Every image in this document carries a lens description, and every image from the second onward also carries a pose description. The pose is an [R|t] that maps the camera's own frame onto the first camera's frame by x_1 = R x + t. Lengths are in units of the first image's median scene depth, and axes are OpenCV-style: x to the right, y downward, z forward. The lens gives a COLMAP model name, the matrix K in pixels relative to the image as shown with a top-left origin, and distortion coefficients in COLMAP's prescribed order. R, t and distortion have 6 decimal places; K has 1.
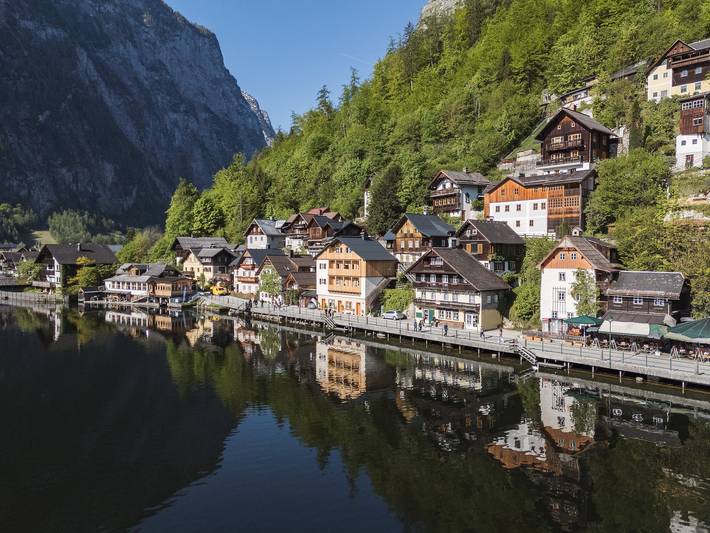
lens RADIAL K [[547.8, 0, 354.5], [0, 547.8, 265.3], [0, 0, 1]] dist [0.028883, -0.015265]
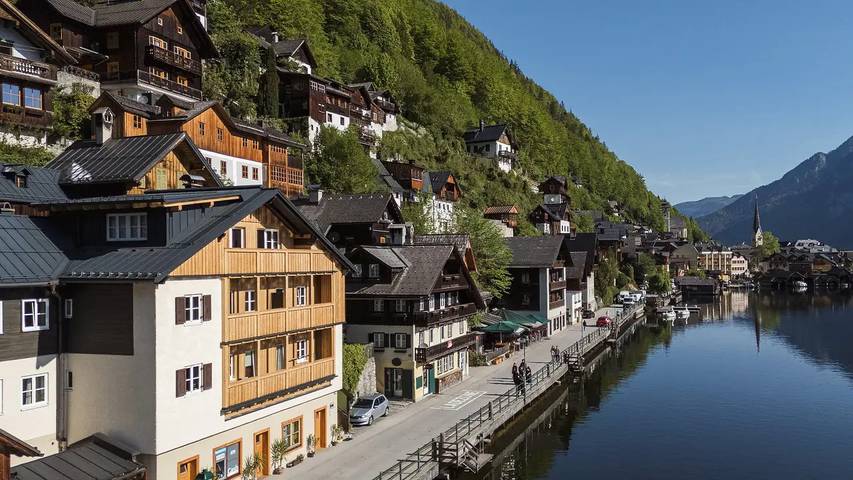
lens RADIAL K [[676.1, 0, 451.0], [0, 676.1, 260.8], [0, 0, 1]] dist [0.082183, 0.000697]
pose [[-0.472127, 0.000821, 0.881530, -0.365672], [0.024154, 0.999636, 0.012006, -0.019166], [-0.881199, 0.026961, -0.471975, 1.102778]]
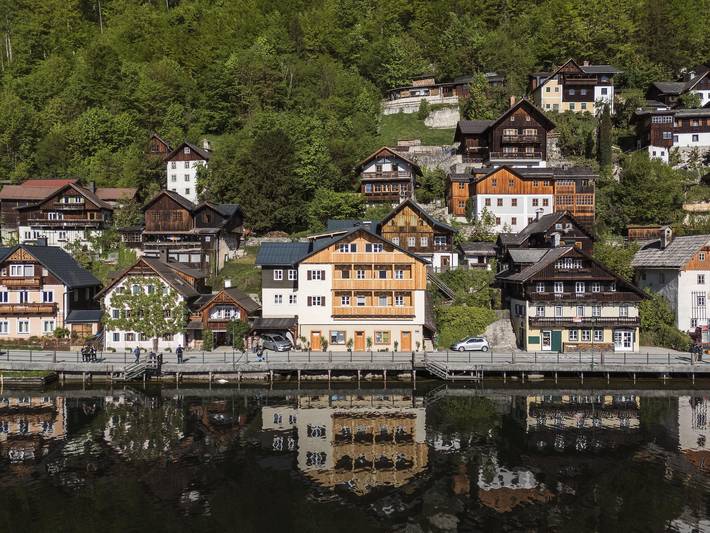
lens RADIAL K [[547.8, 0, 356.0], [0, 547.8, 265.2], [0, 0, 1]] dist [0.028883, -0.015265]
pose [[0.652903, -0.002093, 0.757439, -0.502058], [0.017483, 0.999771, -0.012307, -0.000971], [-0.757240, 0.021278, 0.652790, 0.623592]]
